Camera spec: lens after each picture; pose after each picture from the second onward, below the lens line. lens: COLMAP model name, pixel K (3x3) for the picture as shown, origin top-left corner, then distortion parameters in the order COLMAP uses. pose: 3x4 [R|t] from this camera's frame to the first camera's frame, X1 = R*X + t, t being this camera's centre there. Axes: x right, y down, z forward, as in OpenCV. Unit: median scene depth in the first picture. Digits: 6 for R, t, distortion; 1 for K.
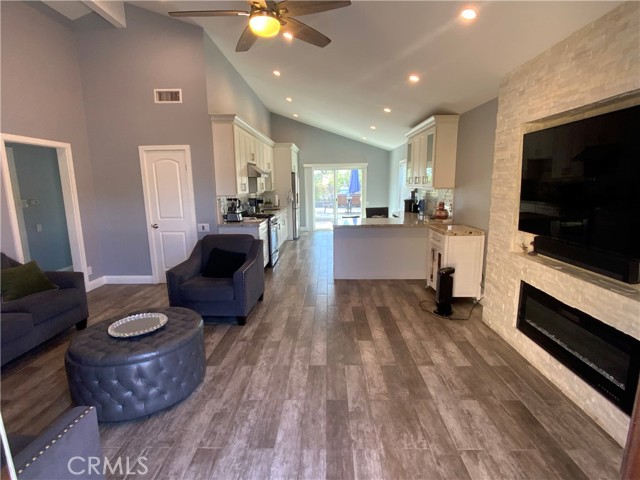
lens RADIAL K [[331.6, 0, 321.4], [0, 331.6, 242.9], [0, 0, 1]] dist [0.013513, -0.018263]
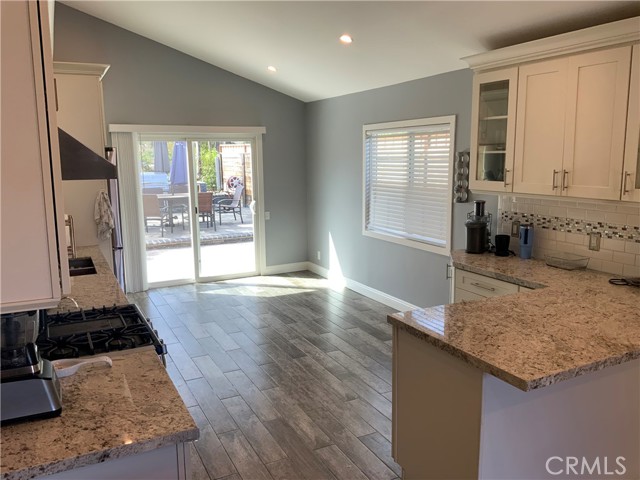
lens RADIAL K [[527.3, 0, 320.1], [0, 527.3, 240.6], [0, 0, 1]] dist [0.077744, -0.131657]
pose [[0.883718, -0.073216, 0.462258, -0.386382], [0.083495, 0.996507, -0.001786, -0.235382], [-0.460512, 0.040175, 0.886744, 0.993874]]
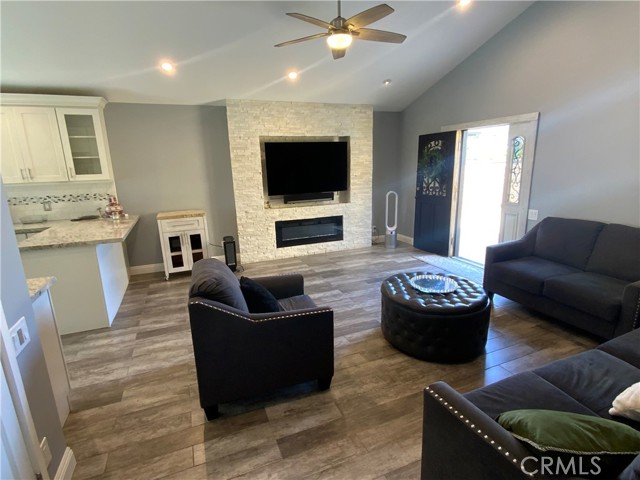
lens RADIAL K [[331.6, 0, 321.6], [0, 331.6, 245.6], [0, 0, 1]] dist [0.013513, -0.018263]
pose [[-0.403422, -0.197145, 0.893523, -0.998865], [0.196289, 0.935134, 0.294950, -0.218602], [-0.893712, 0.294379, -0.338556, 1.203304]]
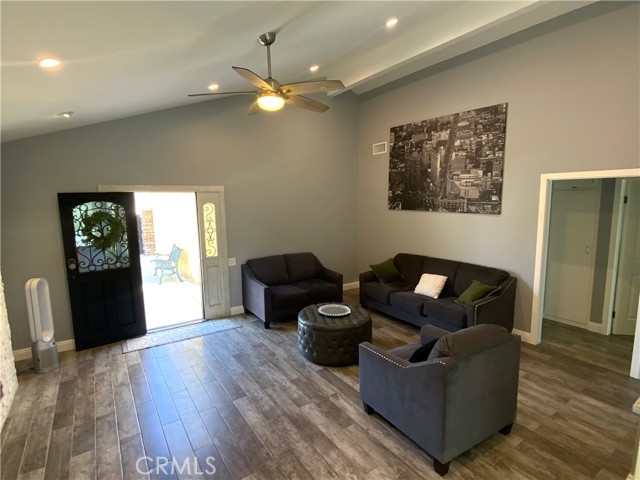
lens RADIAL K [[331.6, 0, 321.8], [0, 331.6, 240.6], [0, 0, 1]] dist [0.013513, -0.018263]
pose [[-0.814064, 0.098368, -0.572385, 0.279264], [-0.077237, 0.958461, 0.274567, -0.368653], [0.575617, 0.267724, -0.772650, 1.491226]]
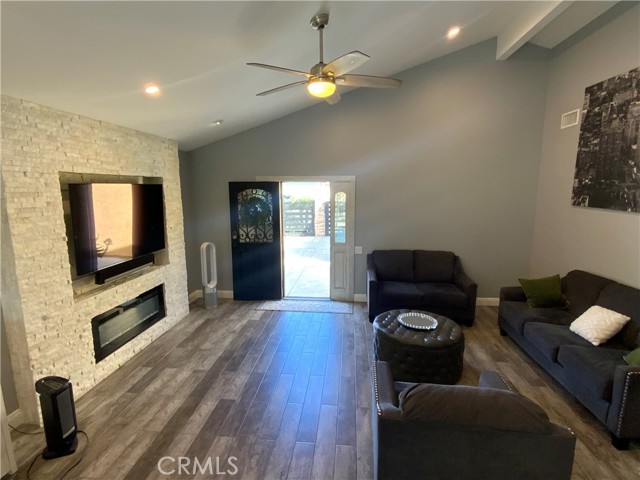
lens RADIAL K [[331.6, 0, 321.4], [0, 331.6, 242.6], [0, 0, 1]] dist [0.013513, -0.018263]
pose [[-0.997697, 0.002729, 0.067777, -0.171184], [0.025079, 0.943232, 0.331186, -0.376282], [-0.063026, 0.332122, -0.941128, 1.560523]]
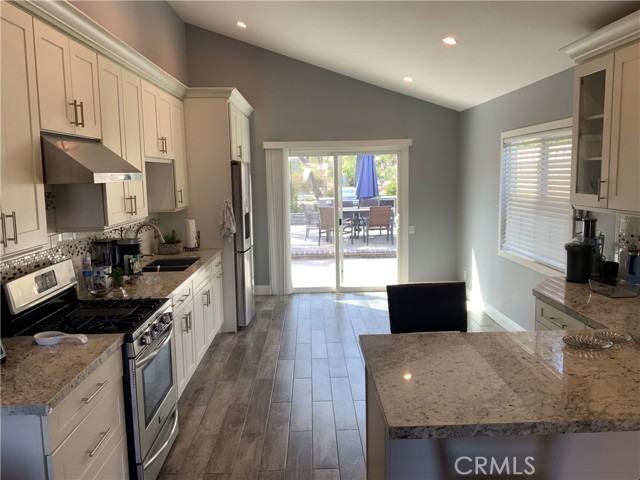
lens RADIAL K [[527.3, 0, 320.0], [0, 527.3, 239.5], [0, 0, 1]] dist [0.077744, -0.131657]
pose [[0.999045, -0.010847, 0.042317, -0.029812], [0.013176, 0.998391, -0.055152, -0.209966], [-0.041651, 0.055657, 0.997581, 0.926390]]
